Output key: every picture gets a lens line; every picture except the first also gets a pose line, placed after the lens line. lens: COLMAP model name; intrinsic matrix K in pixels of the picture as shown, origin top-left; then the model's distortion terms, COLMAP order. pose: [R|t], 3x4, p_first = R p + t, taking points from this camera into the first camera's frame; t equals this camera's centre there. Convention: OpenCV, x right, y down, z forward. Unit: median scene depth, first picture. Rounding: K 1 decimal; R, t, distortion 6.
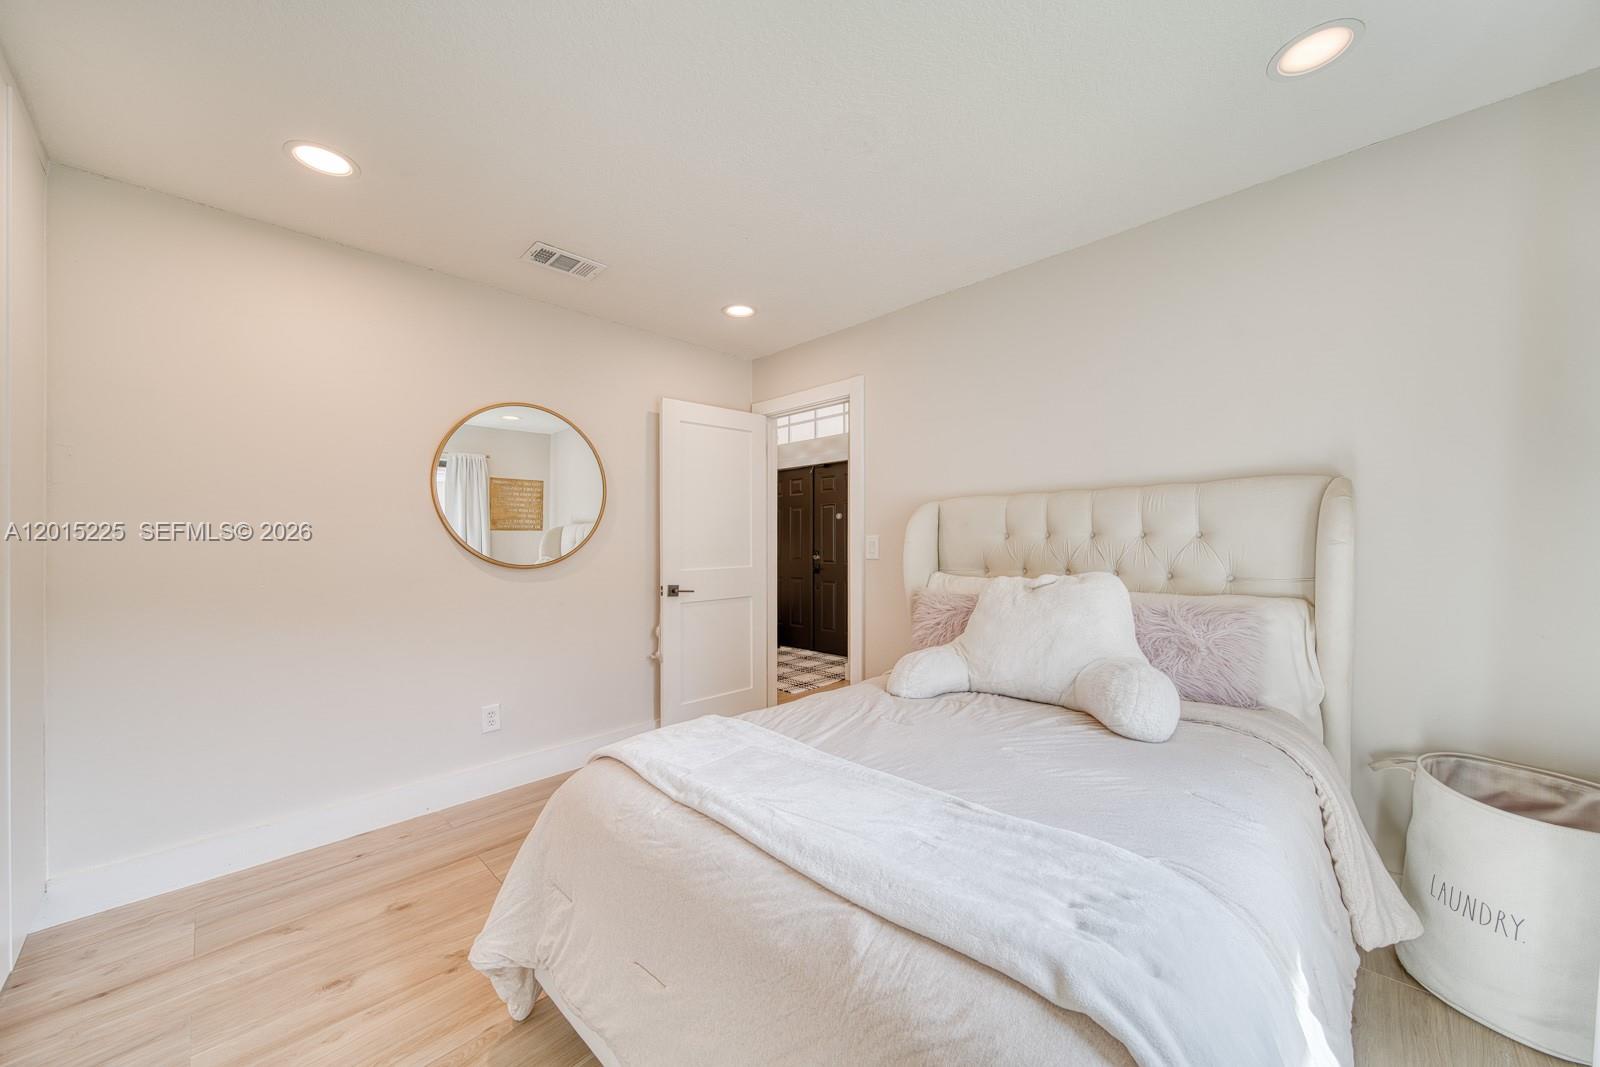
lens RADIAL K [[589.3, 0, 805.0], [0, 589.3, 516.3], [0, 0, 1]] dist [0.000433, 0.000011]
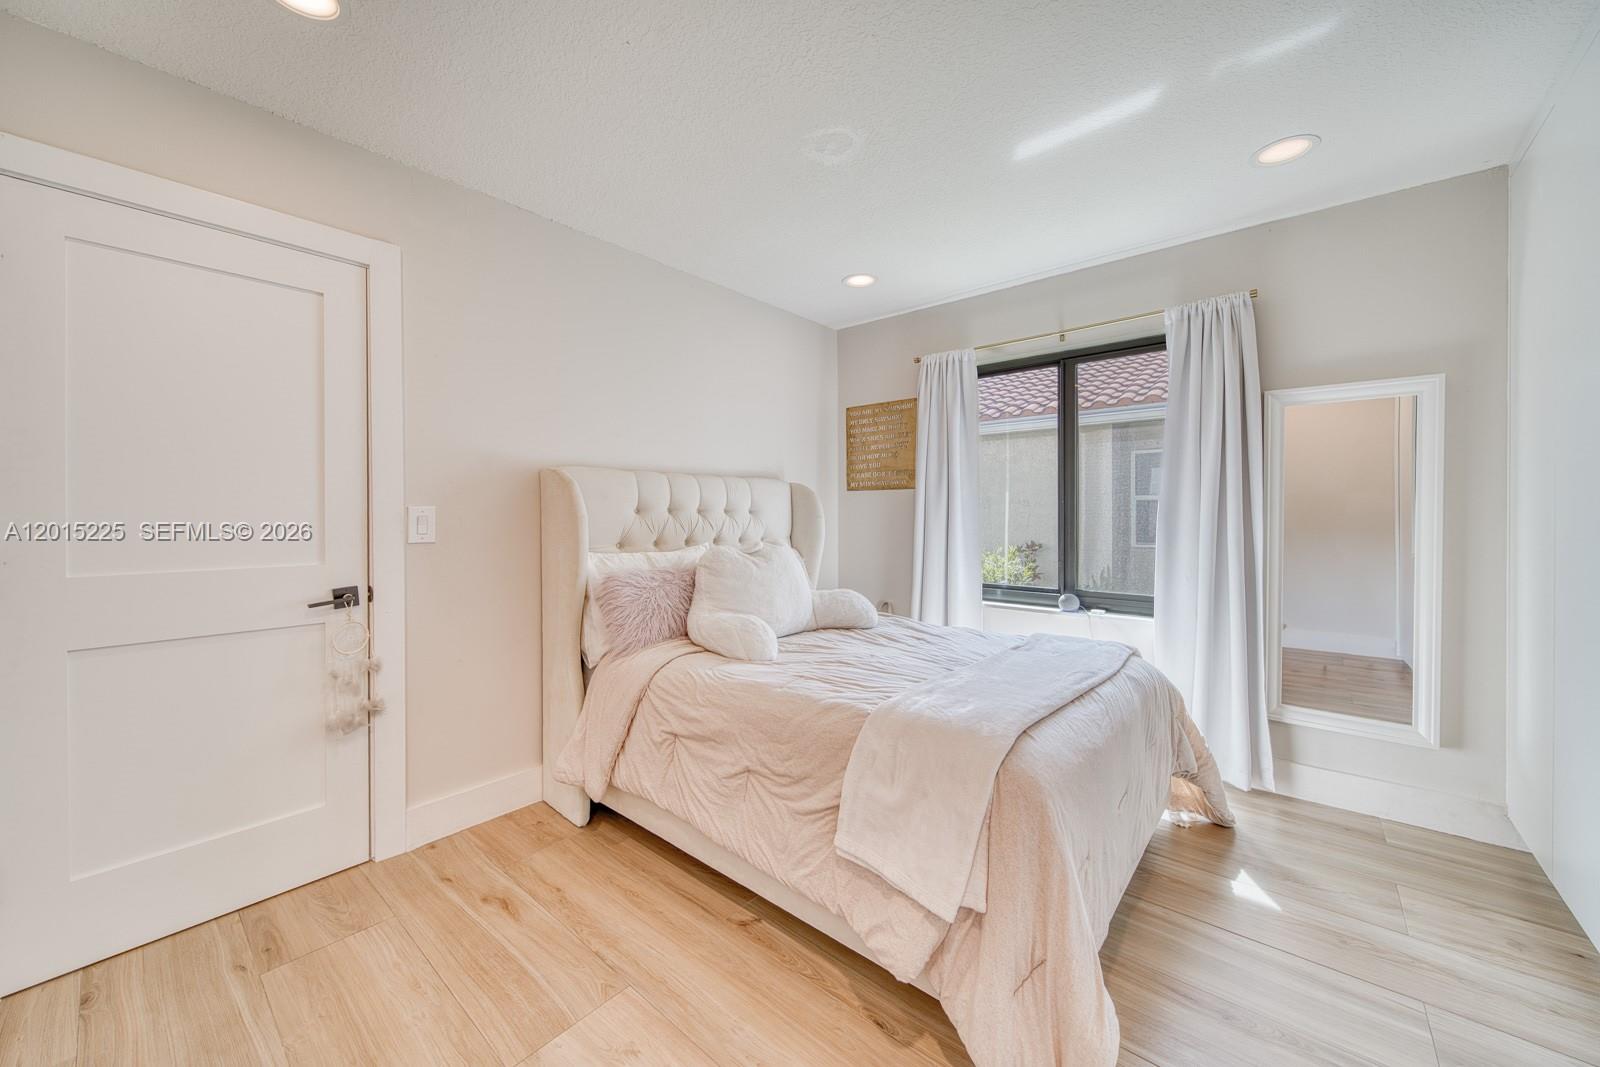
lens RADIAL K [[589.3, 0, 805.0], [0, 589.3, 516.3], [0, 0, 1]] dist [0.000433, 0.000011]
pose [[-0.073526, 0.000508, 0.997293, -0.967814], [-0.031720, 0.999493, -0.002848, 0.049818], [-0.996789, -0.031844, -0.073472, 0.996569]]
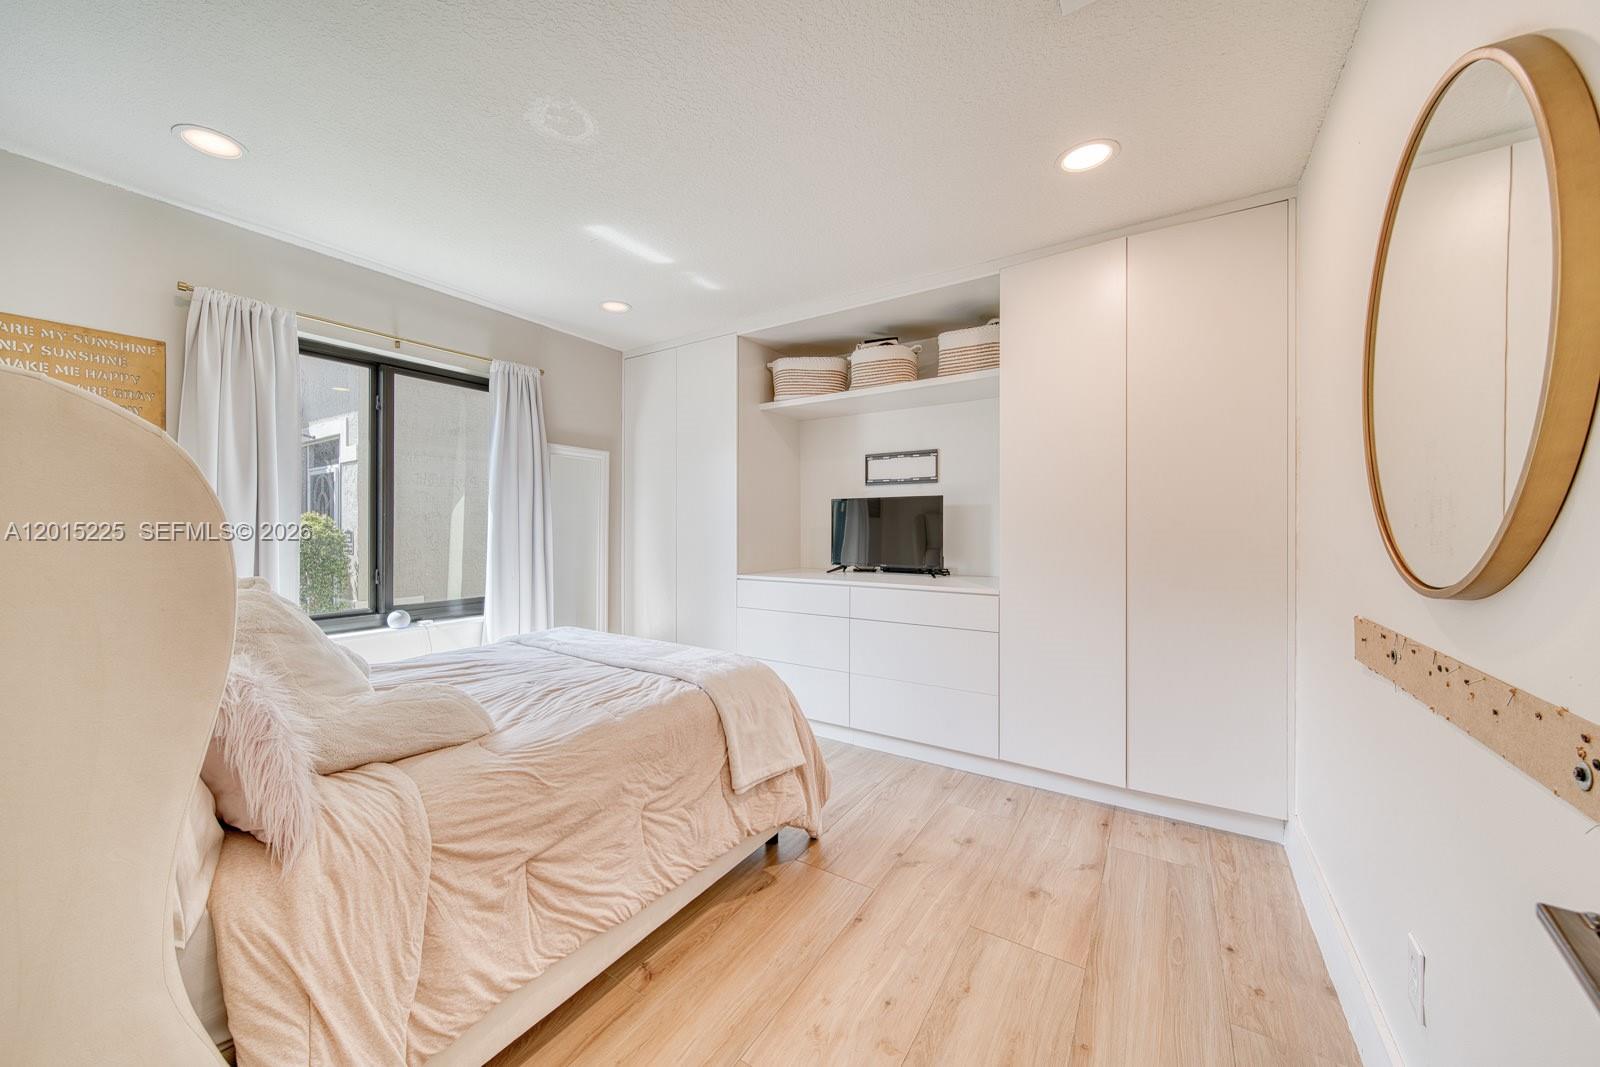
lens RADIAL K [[586.5, 0, 749.4], [0, 586.5, 529.5], [0, 0, 1]] dist [-0.000256, -0.000012]
pose [[-0.987588, 0.008366, -0.156846, -0.066069], [0.012820, 0.999542, -0.027405, 0.076237], [0.156544, -0.029076, -0.987243, 1.860128]]
